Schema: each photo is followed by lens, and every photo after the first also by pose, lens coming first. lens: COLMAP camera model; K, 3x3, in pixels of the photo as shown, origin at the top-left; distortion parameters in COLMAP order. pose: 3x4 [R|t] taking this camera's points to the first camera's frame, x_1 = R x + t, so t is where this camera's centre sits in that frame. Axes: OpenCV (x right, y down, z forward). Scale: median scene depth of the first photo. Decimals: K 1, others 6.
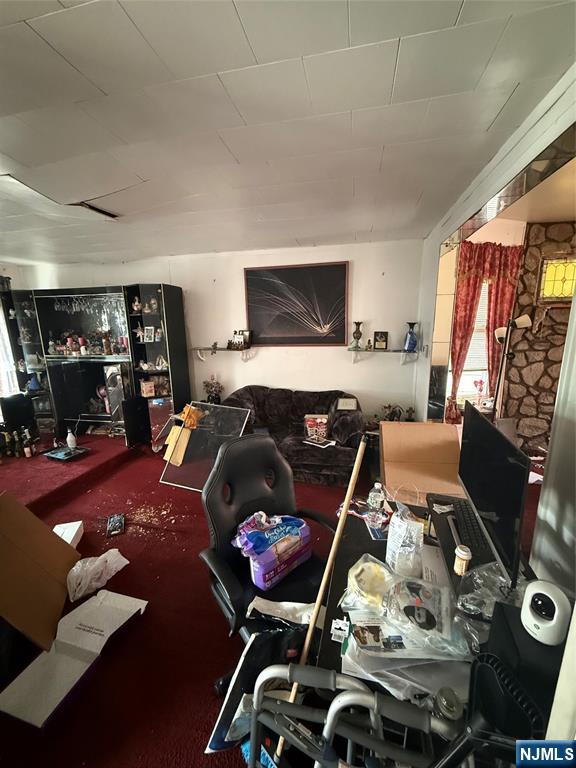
lens RADIAL K [[305.6, 0, 288.2], [0, 305.6, 381.5], [0, 0, 1]] dist [0.001052, -0.000148]
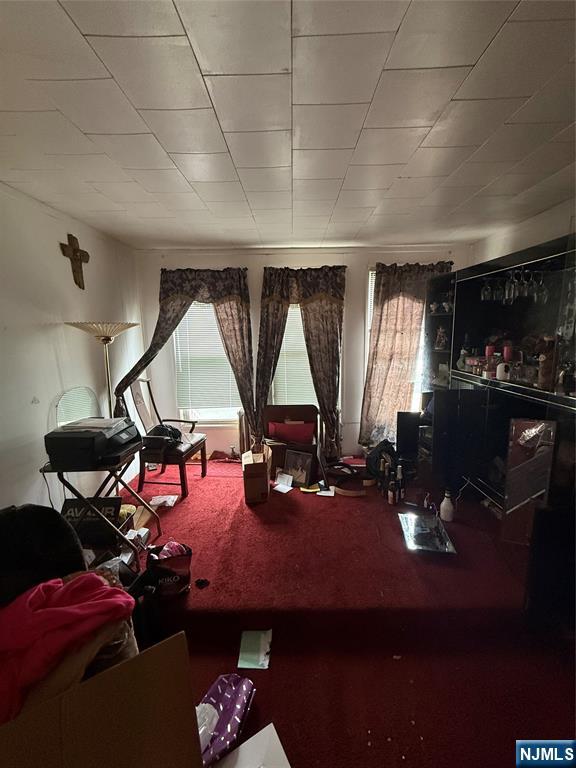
lens RADIAL K [[305.6, 0, 286.7], [0, 305.6, 381.8], [0, 0, 1]] dist [0.001052, -0.000148]
pose [[0.208979, 0.178440, -0.961503, -0.236909], [-0.167896, 0.975159, 0.144482, -0.101491], [0.963400, 0.131239, 0.233747, 0.532702]]
